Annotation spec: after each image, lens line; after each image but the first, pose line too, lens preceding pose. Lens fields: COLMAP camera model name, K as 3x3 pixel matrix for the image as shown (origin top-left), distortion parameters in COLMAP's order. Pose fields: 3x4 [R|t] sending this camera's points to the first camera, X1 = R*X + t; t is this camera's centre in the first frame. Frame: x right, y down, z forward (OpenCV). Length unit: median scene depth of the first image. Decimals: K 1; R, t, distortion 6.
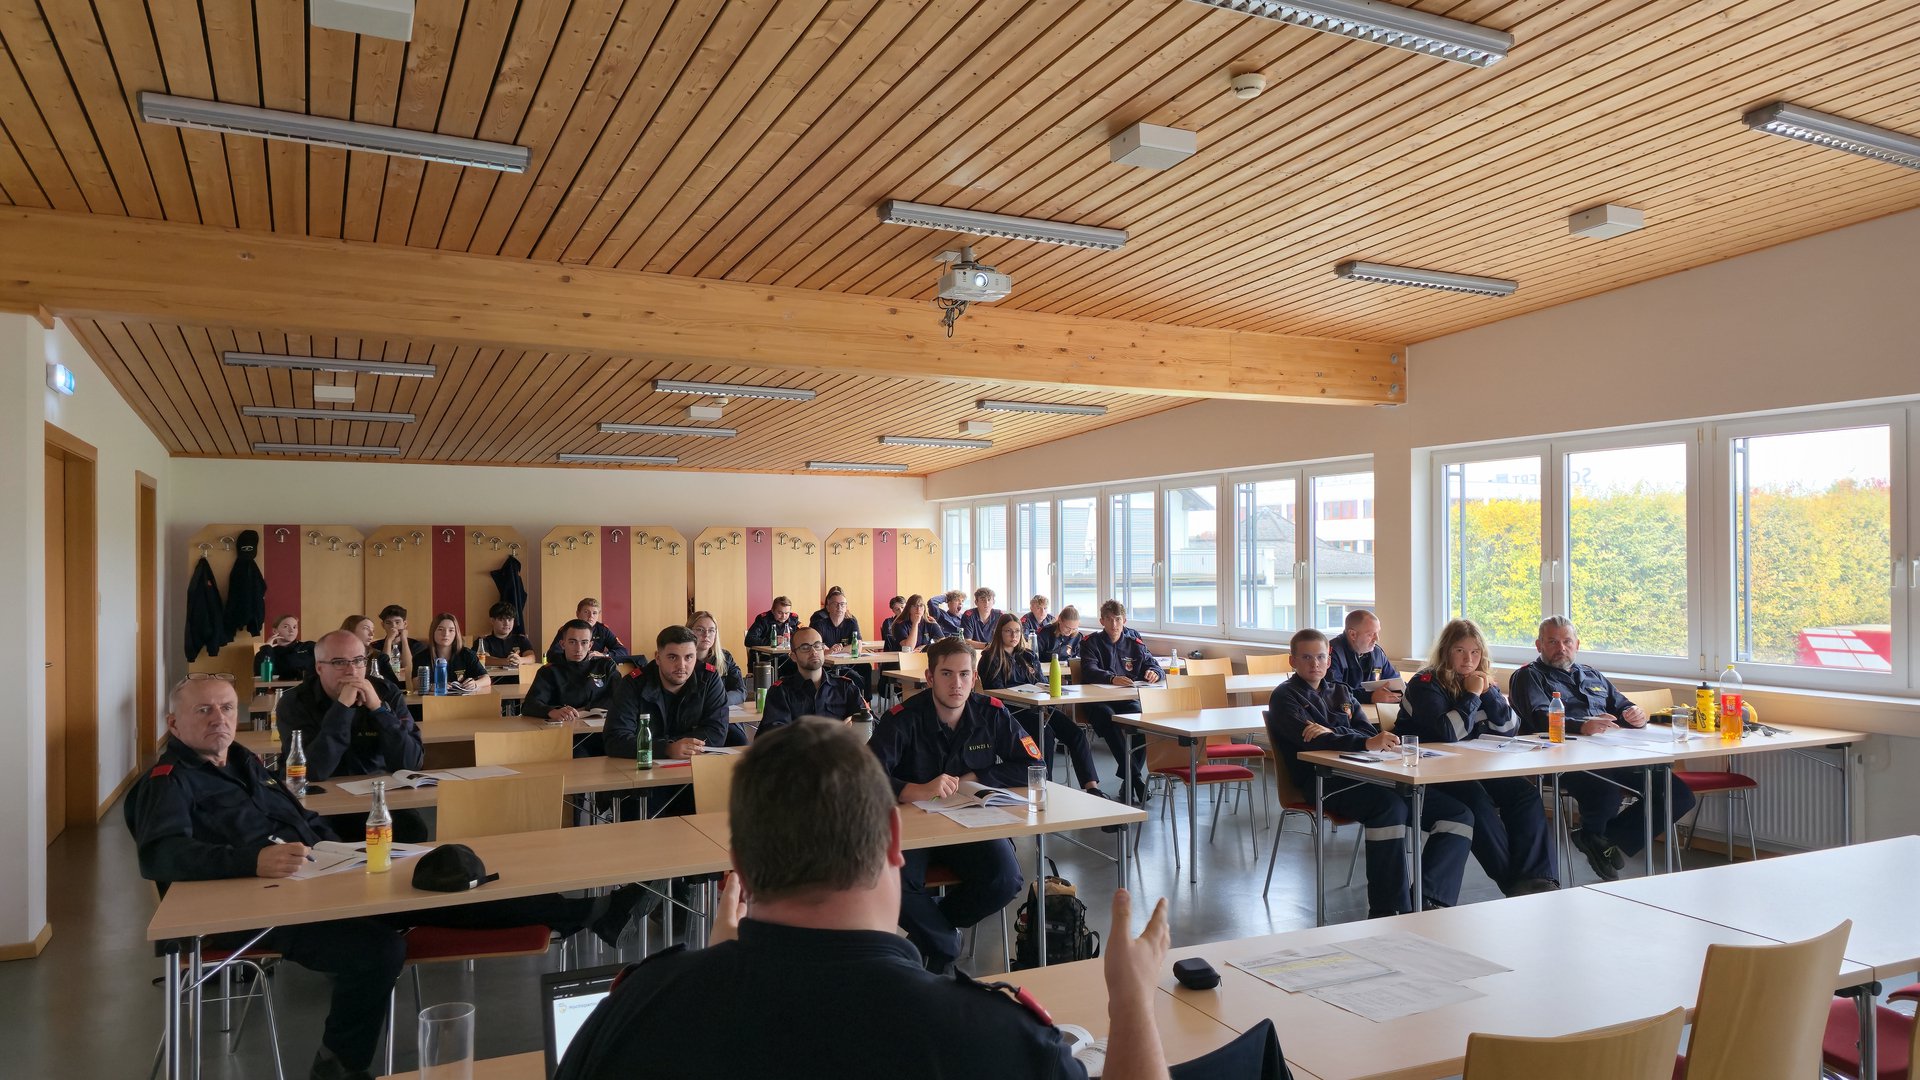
lens RADIAL K [[1276.6, 0, 960.0], [0, 1276.6, 540.0], [0, 0, 1]] dist [0.007126, 0.000901]
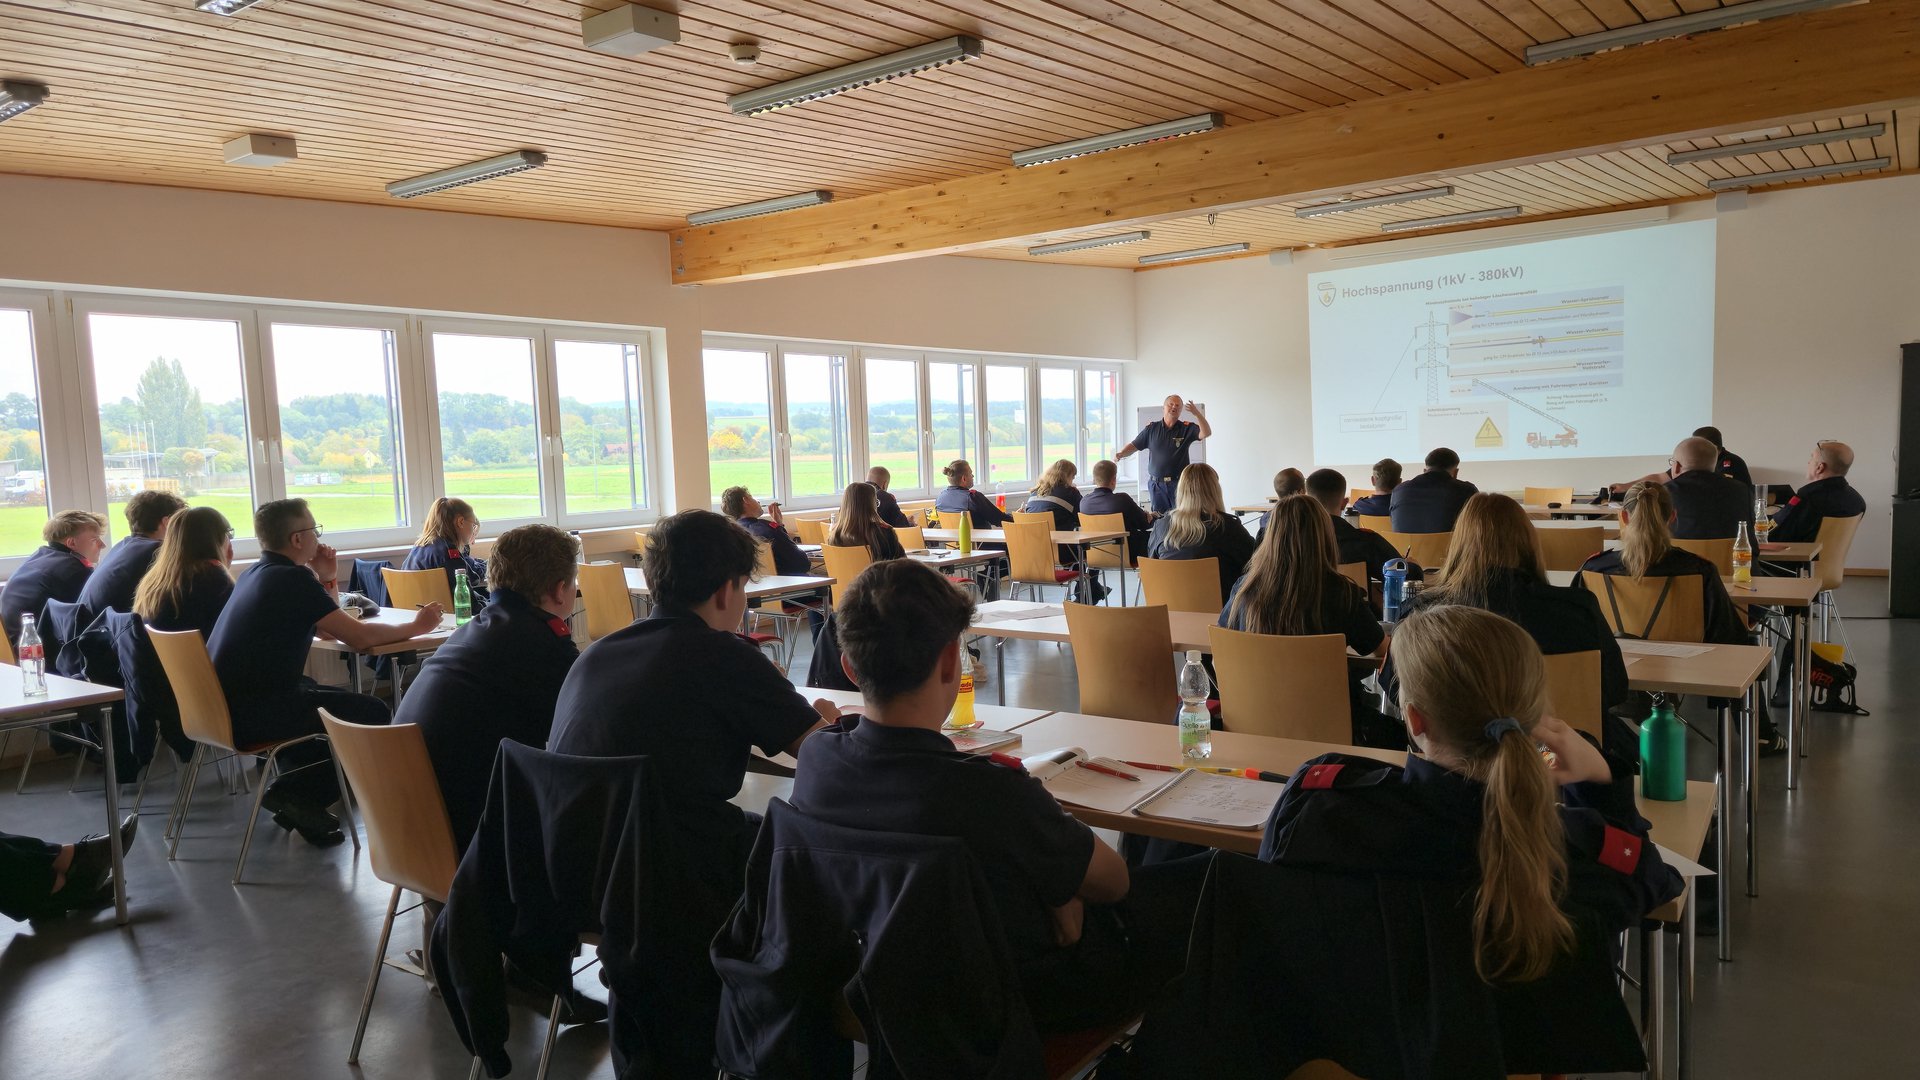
lens RADIAL K [[1276.6, 0, 960.0], [0, 1276.6, 540.0], [0, 0, 1]] dist [0.007126, 0.000901]
pose [[-0.451390, -0.053304, 0.890733, -0.509569], [0.002180, 0.998145, 0.060836, 0.029036], [-0.892324, 0.029402, -0.450436, 0.896611]]
